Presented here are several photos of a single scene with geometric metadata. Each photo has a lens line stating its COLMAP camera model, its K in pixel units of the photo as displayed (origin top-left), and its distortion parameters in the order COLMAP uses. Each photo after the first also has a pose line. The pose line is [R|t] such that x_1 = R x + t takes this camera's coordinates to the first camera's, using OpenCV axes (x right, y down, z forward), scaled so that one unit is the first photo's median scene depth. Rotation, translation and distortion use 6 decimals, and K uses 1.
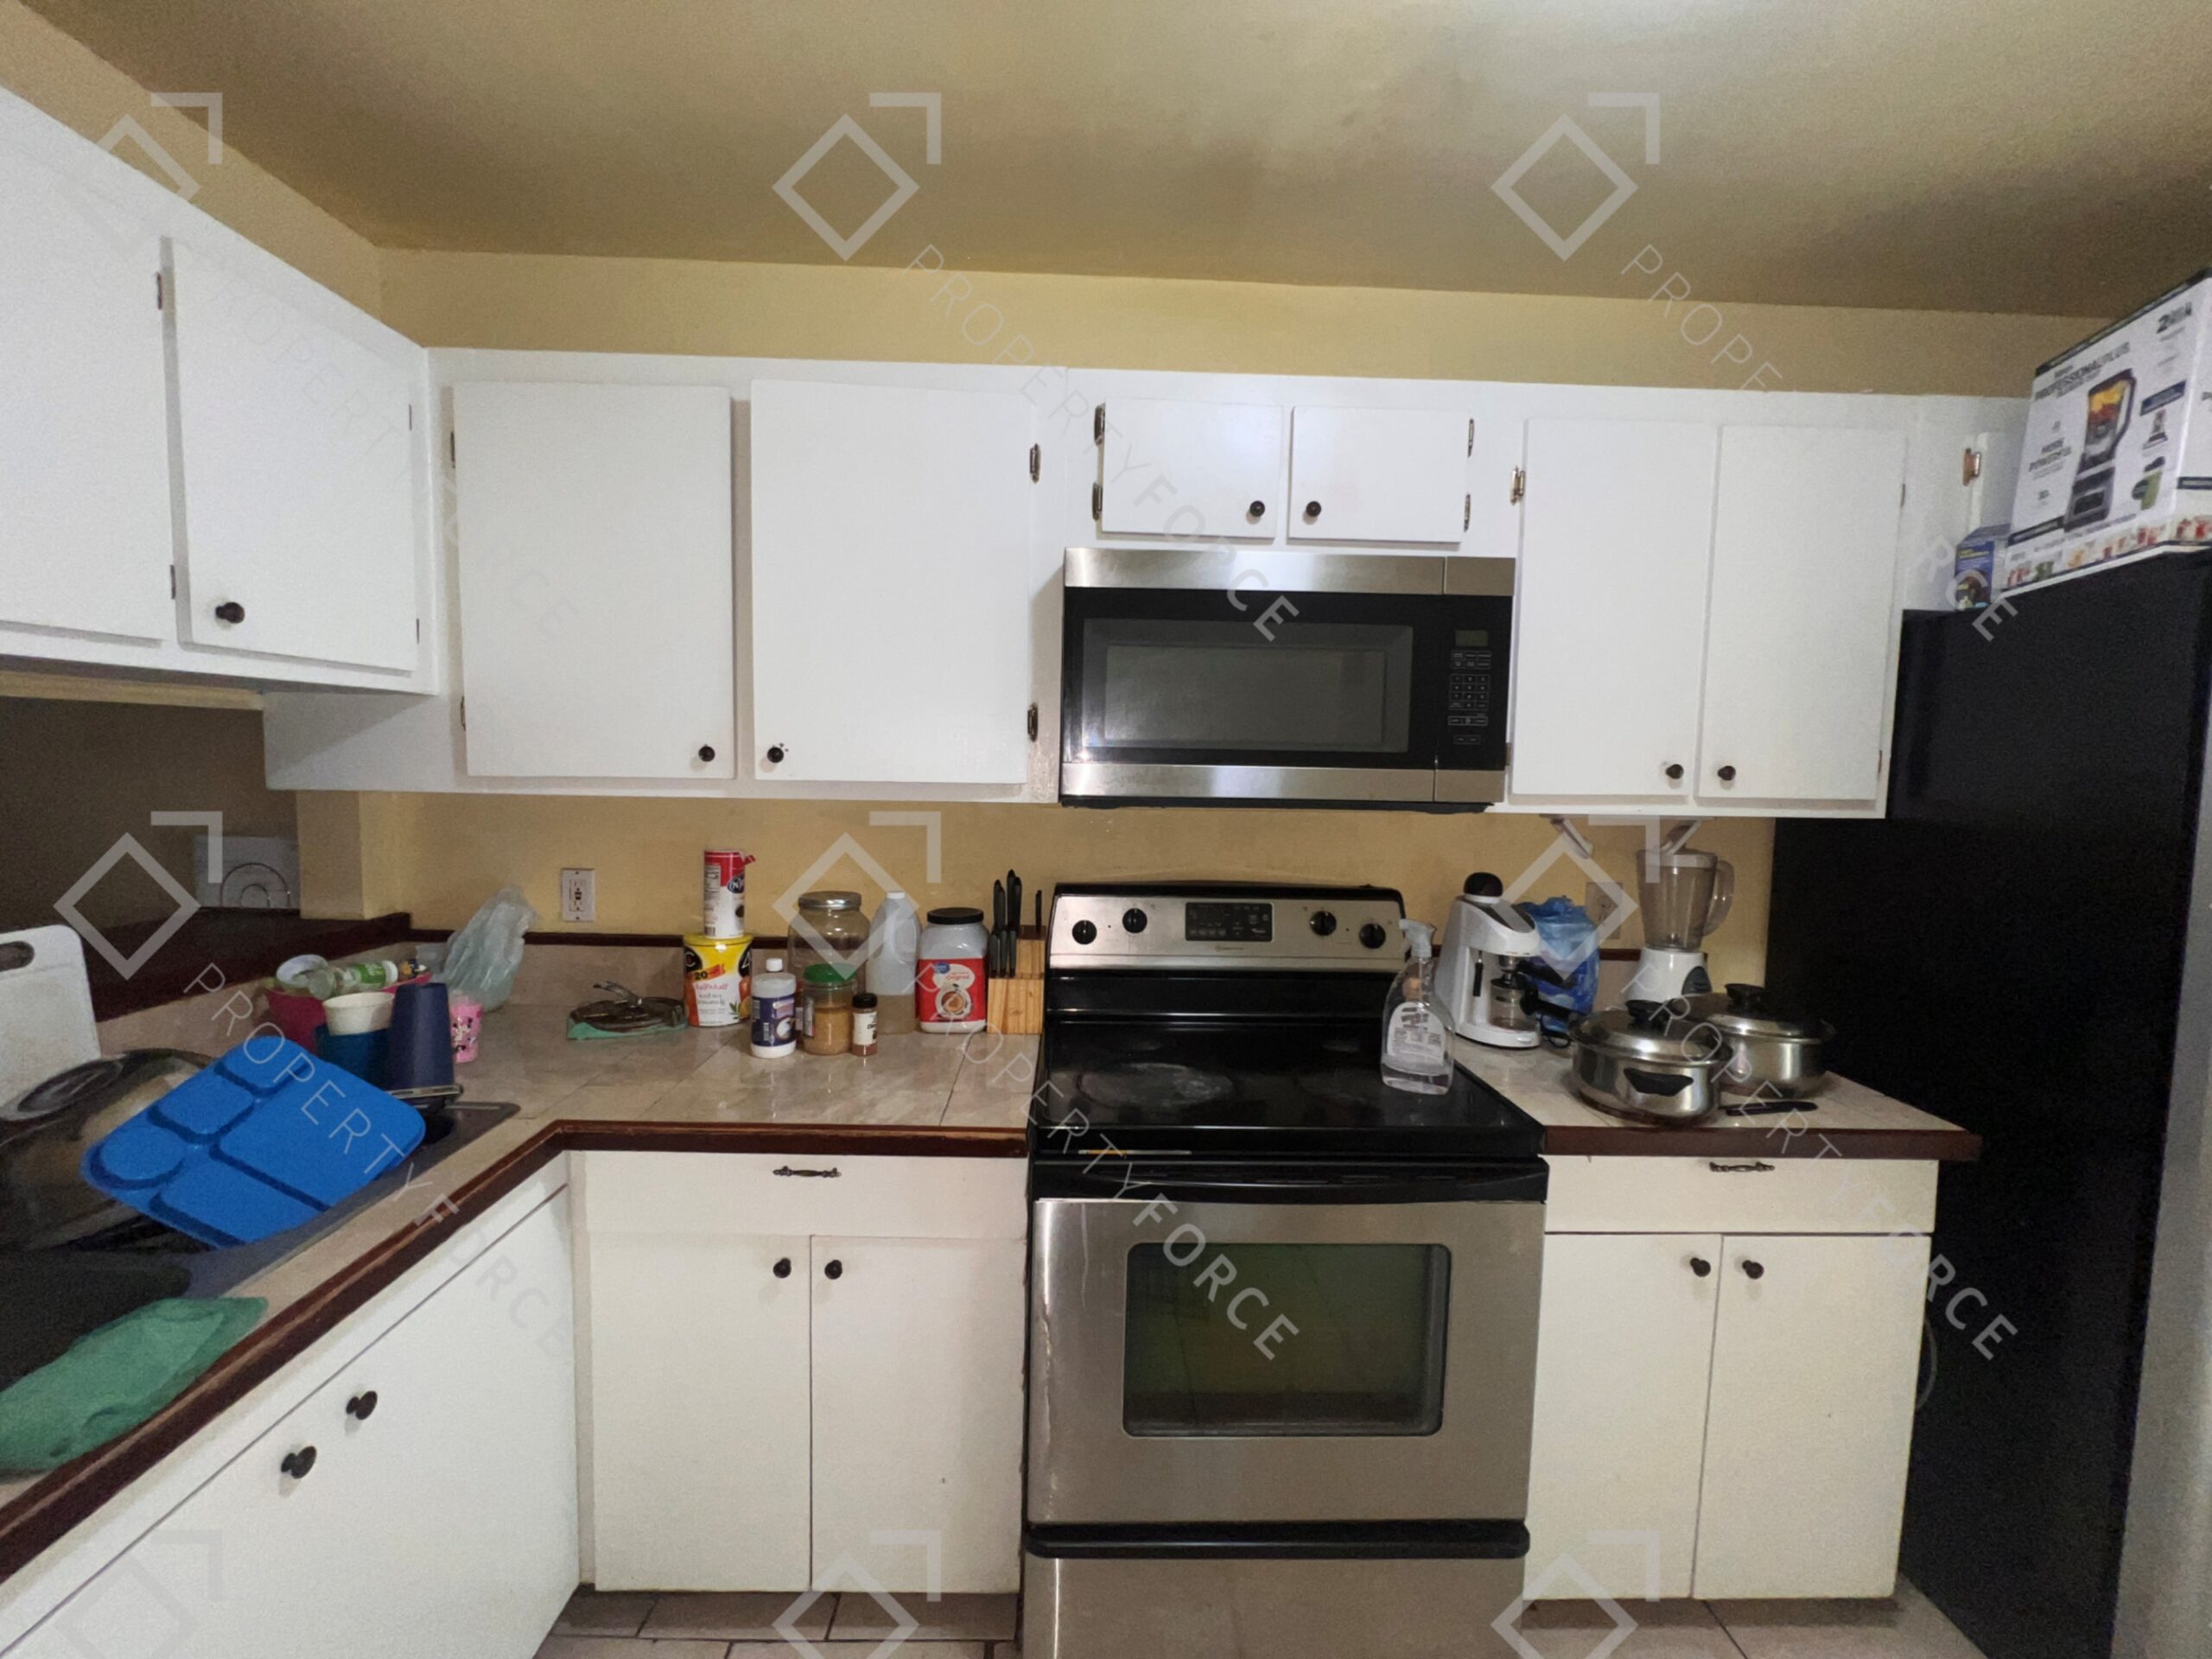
lens RADIAL K [[889.1, 0, 1107.7], [0, 889.1, 826.8], [0, 0, 1]] dist [-0.002469, 0.001177]
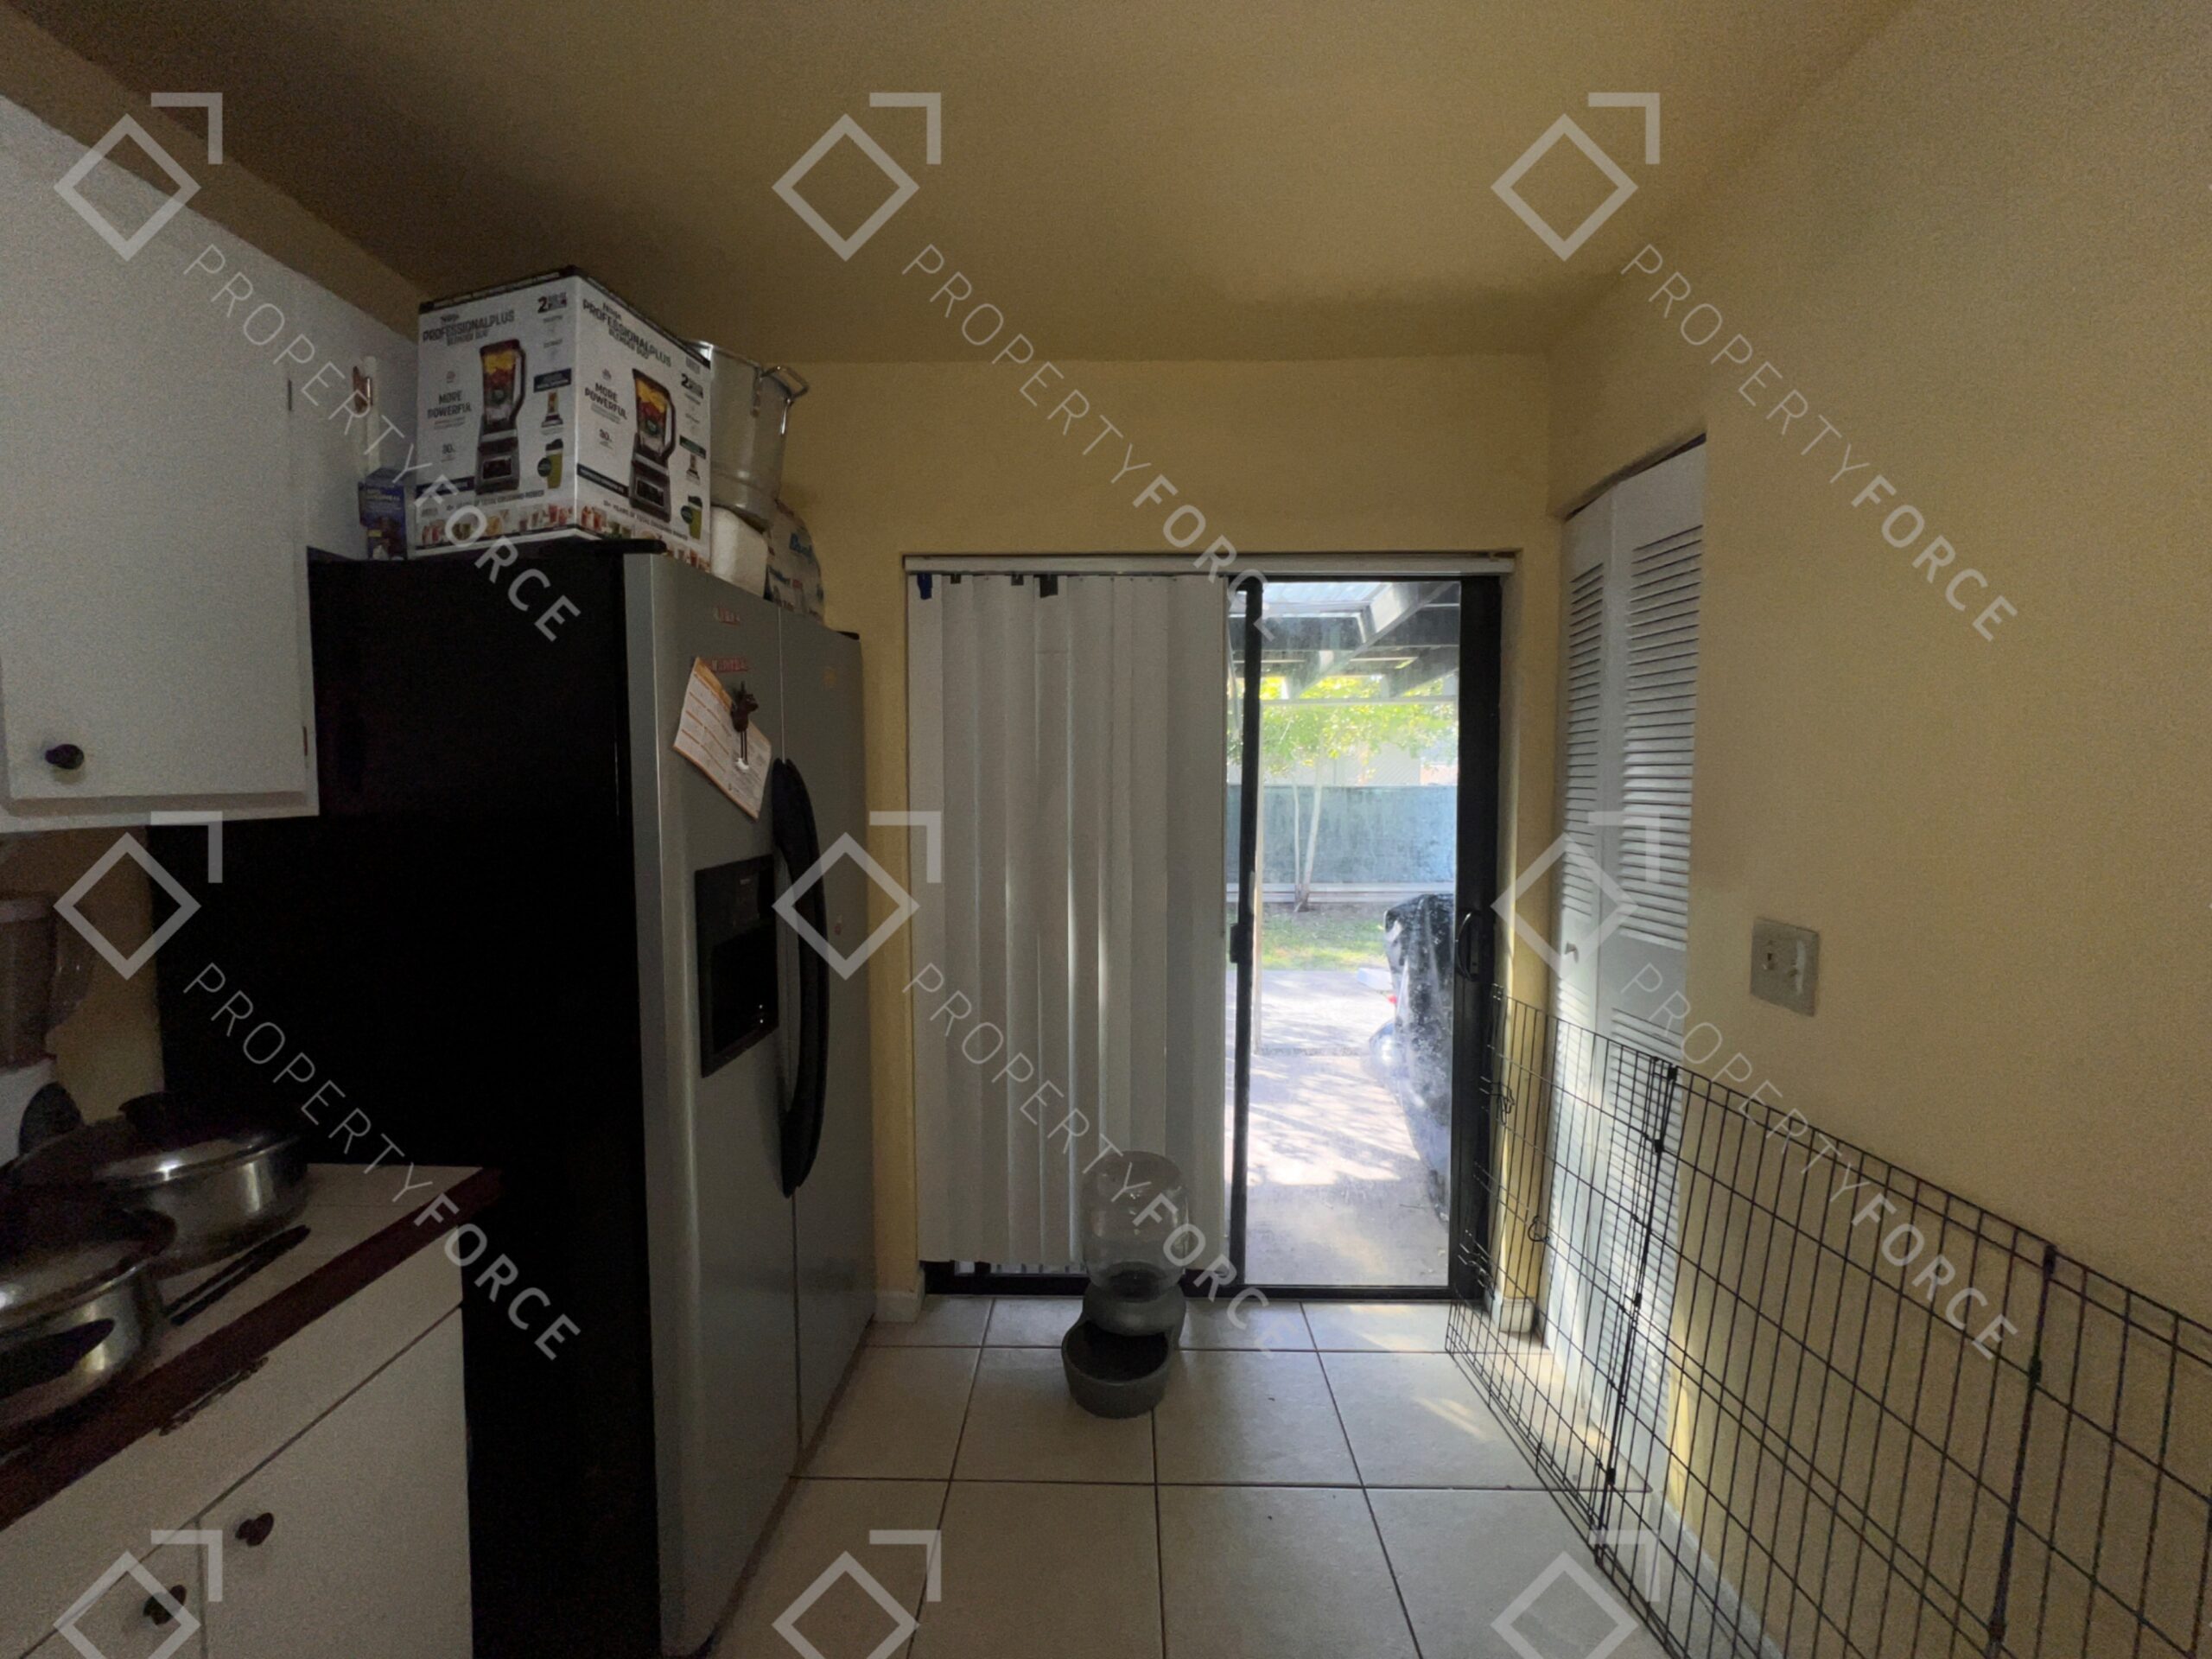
lens RADIAL K [[883.5, 0, 1107.1], [0, 883.5, 821.2], [0, 0, 1]] dist [-0.008991, 0.002453]
pose [[0.048003, -0.076644, 0.995902, 0.172399], [0.075416, 0.994484, 0.072900, -0.009919], [-0.995996, 0.071608, 0.053518, 0.329079]]
